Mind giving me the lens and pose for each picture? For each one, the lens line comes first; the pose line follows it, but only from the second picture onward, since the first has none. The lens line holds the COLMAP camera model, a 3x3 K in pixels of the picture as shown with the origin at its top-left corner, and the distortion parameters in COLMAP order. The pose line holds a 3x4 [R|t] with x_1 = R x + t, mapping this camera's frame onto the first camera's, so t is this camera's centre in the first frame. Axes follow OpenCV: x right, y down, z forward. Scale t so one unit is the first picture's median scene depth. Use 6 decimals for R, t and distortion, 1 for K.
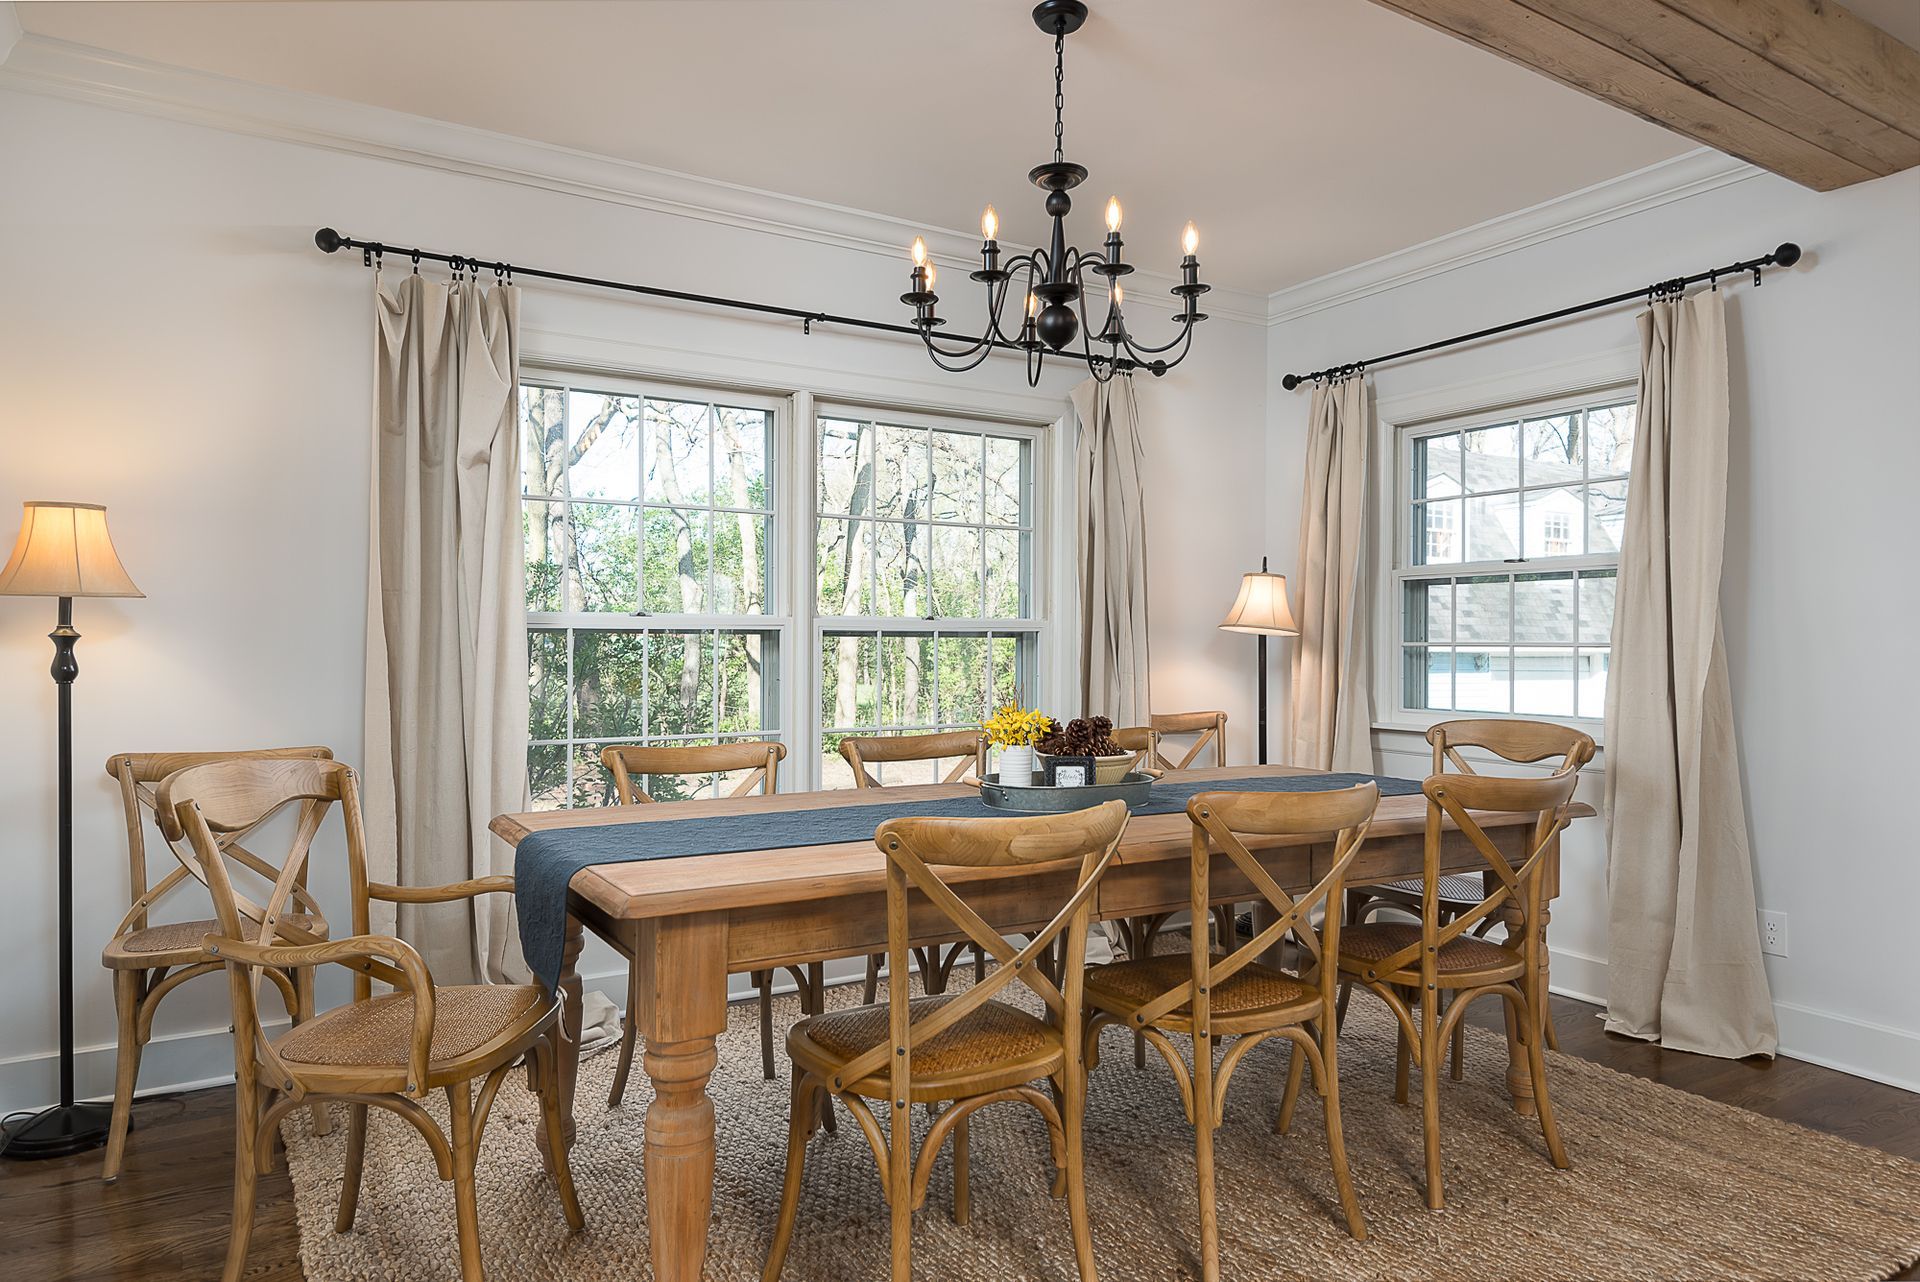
lens RADIAL K [[1264.5, 0, 960.0], [0, 1264.5, 641.0], [0, 0, 1]] dist [0.059288, -0.041546]
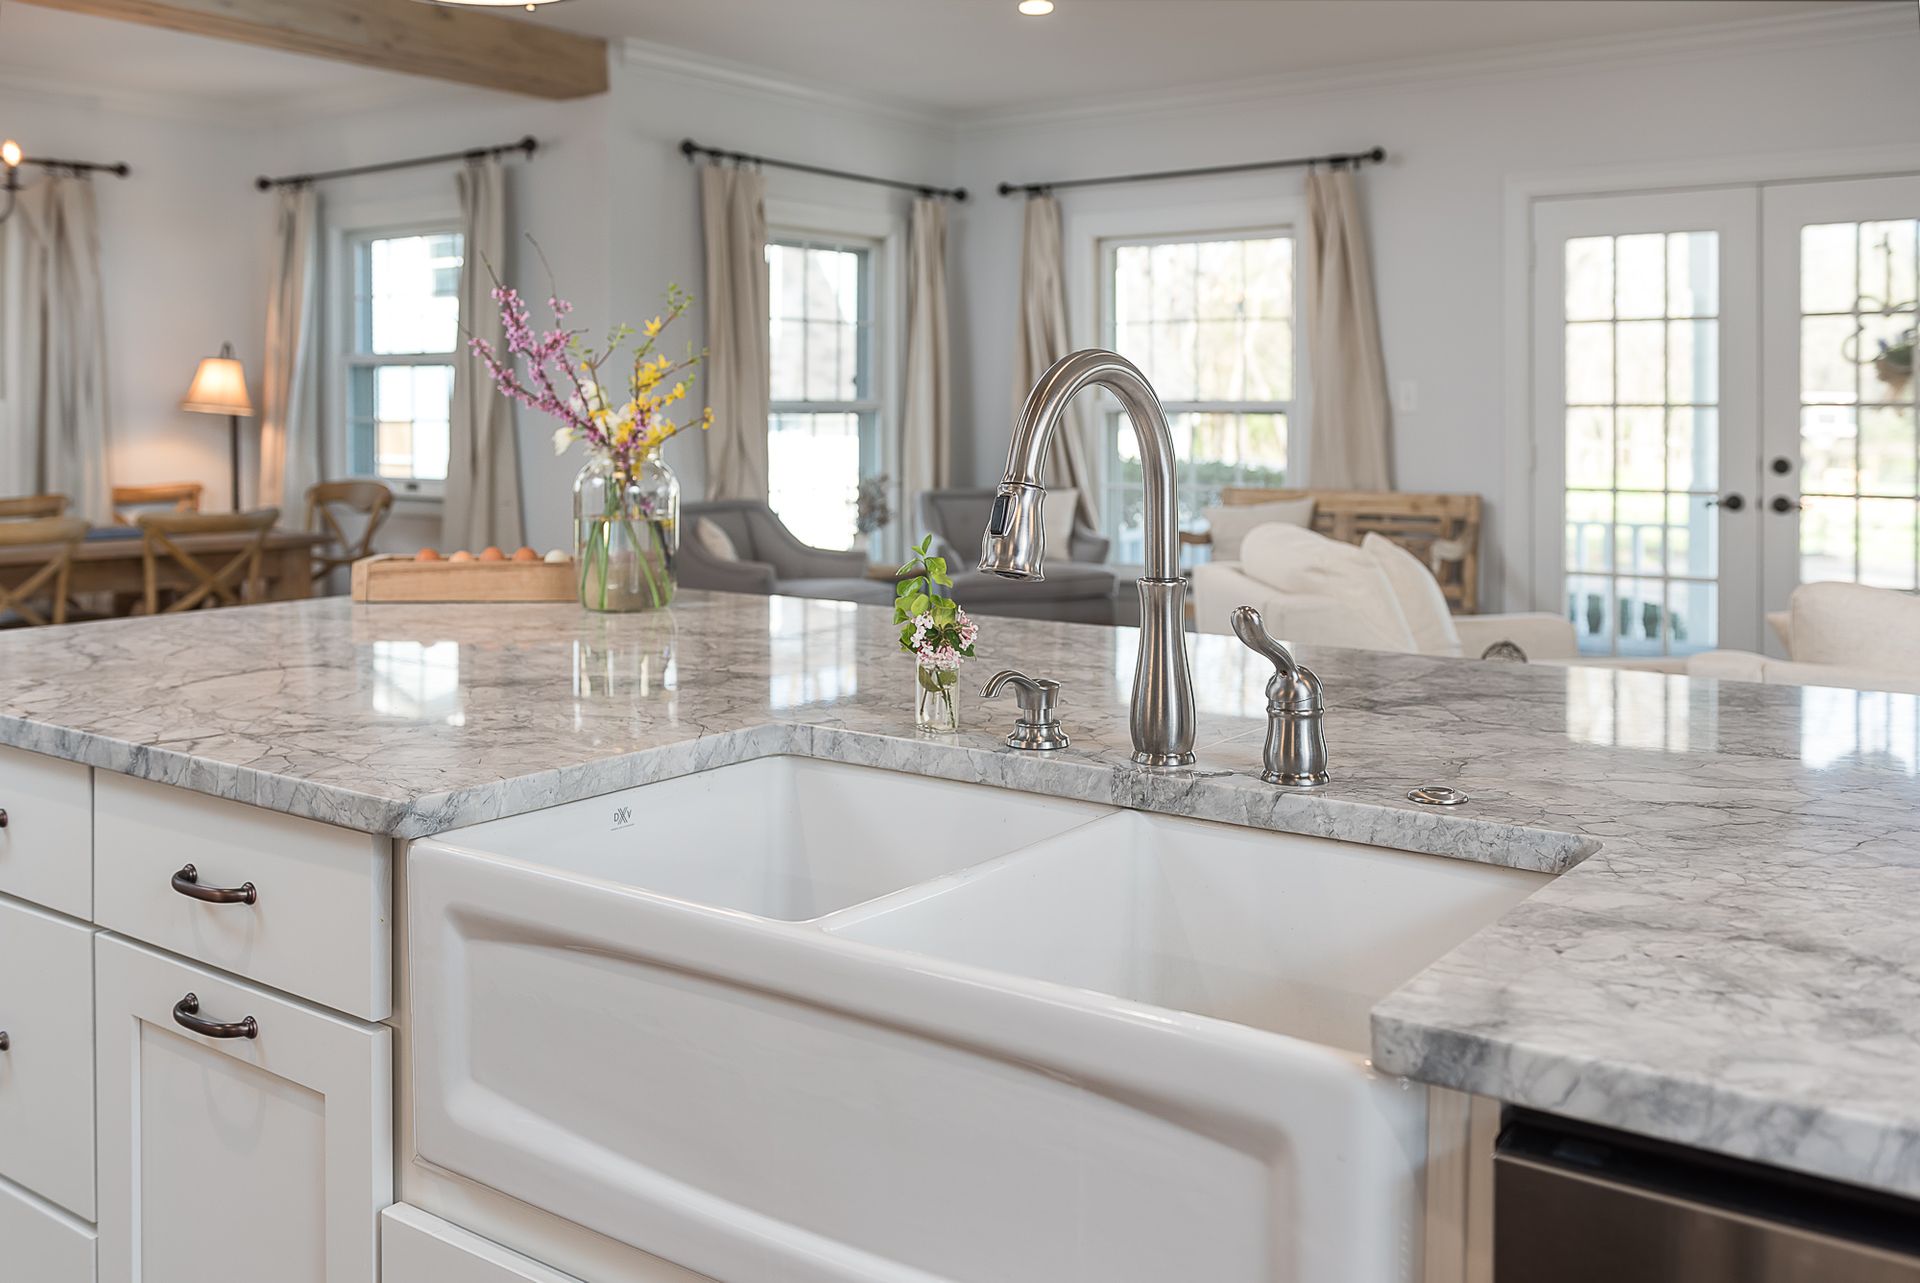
lens RADIAL K [[1692.8, 0, 959.5], [0, 1692.8, 412.1], [0, 0, 1]] dist [-0.009882, -0.006747]
pose [[0.913005, -0.009662, 0.407834, 0.226627], [0.006735, 0.999940, 0.008612, -0.013101], [-0.407893, -0.005116, 0.913015, -0.656639]]
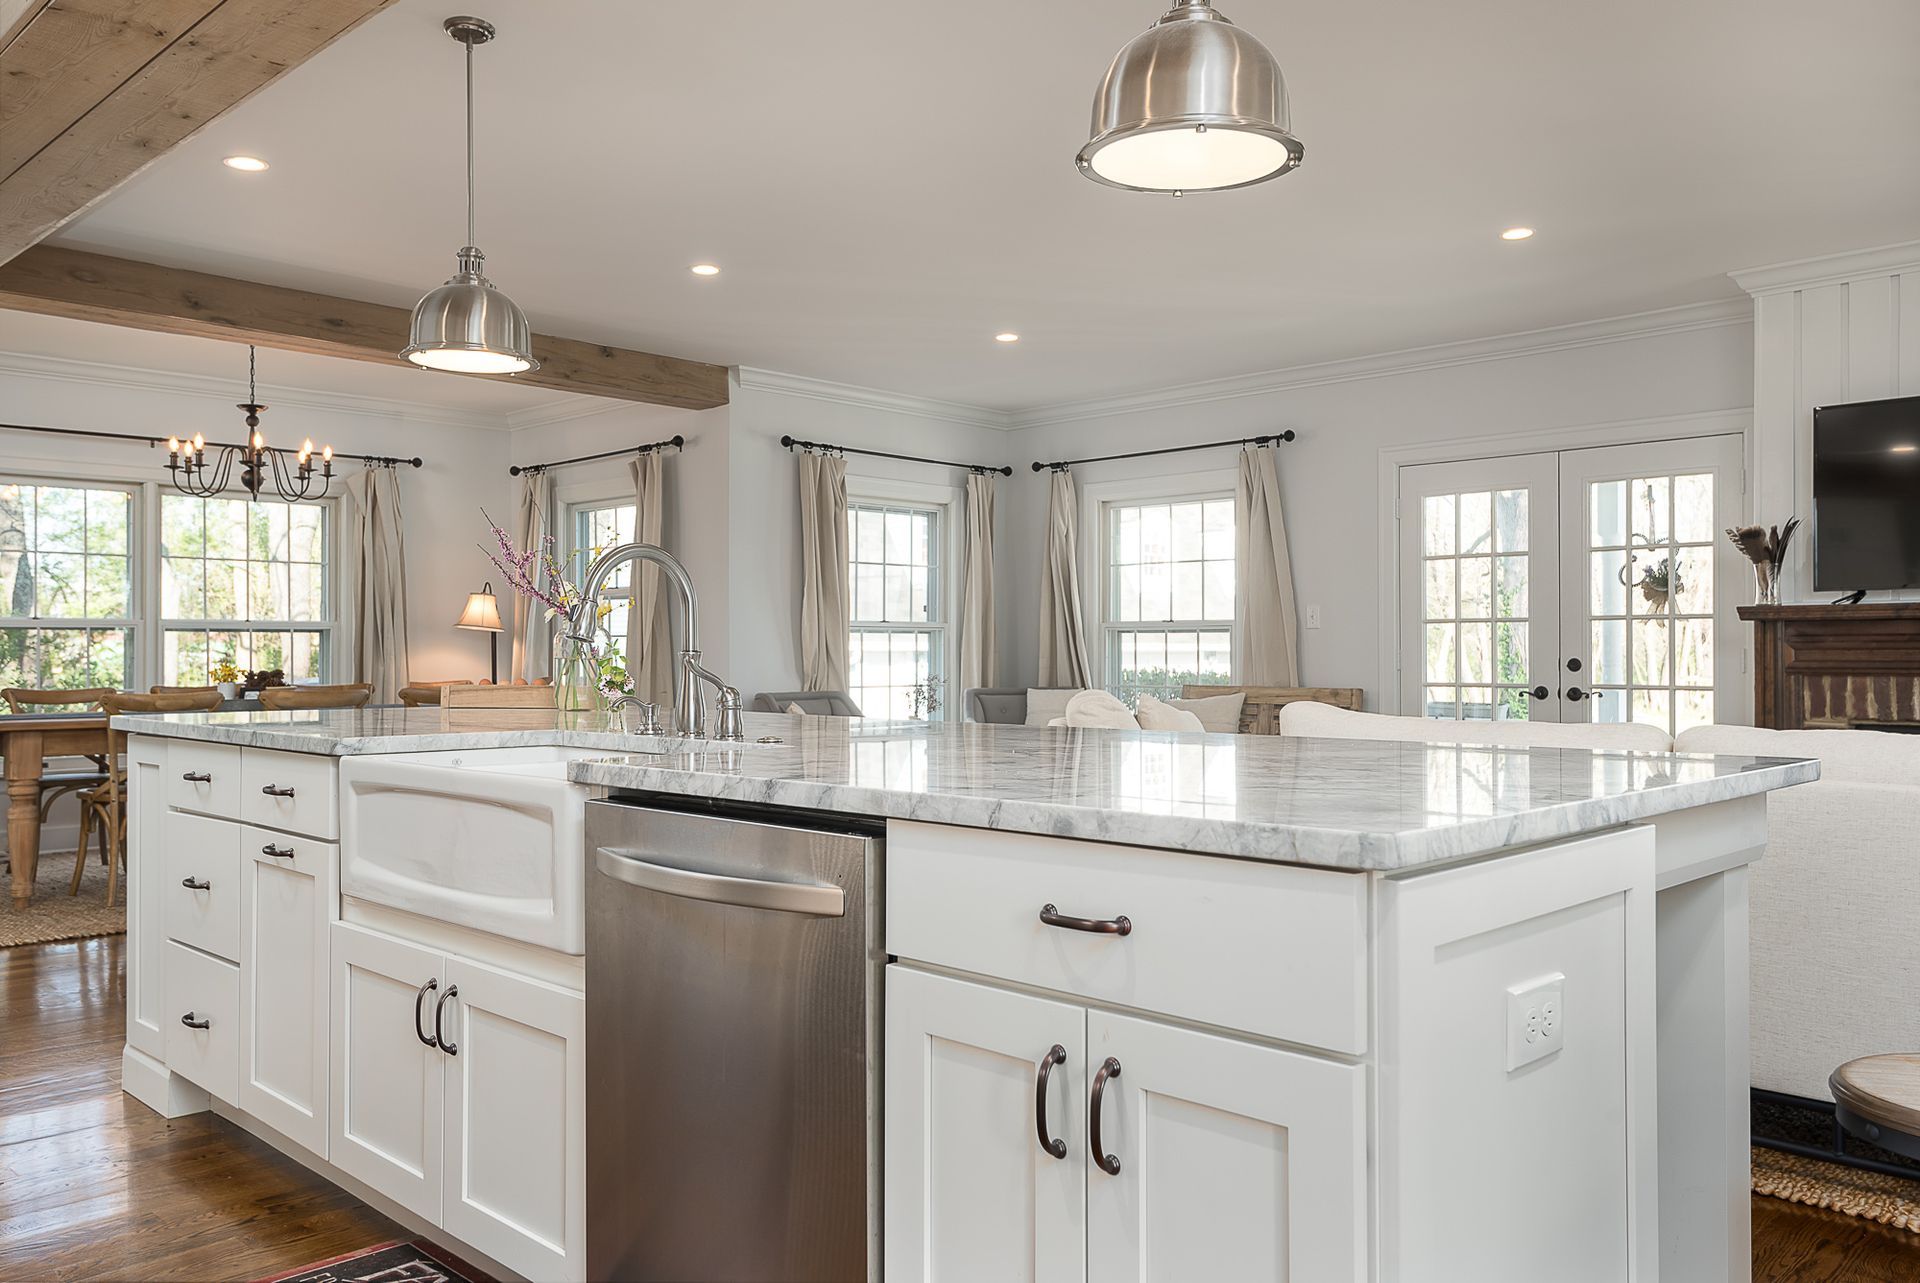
lens RADIAL K [[1437.8, 0, 960.0], [0, 1437.8, 641.5], [0, 0, 1]] dist [0.054638, -0.069447]
pose [[0.963511, -0.005550, 0.267613, 0.334678], [0.006400, 0.999977, -0.002304, 0.017688], [-0.267594, 0.003933, 0.963524, -0.955193]]
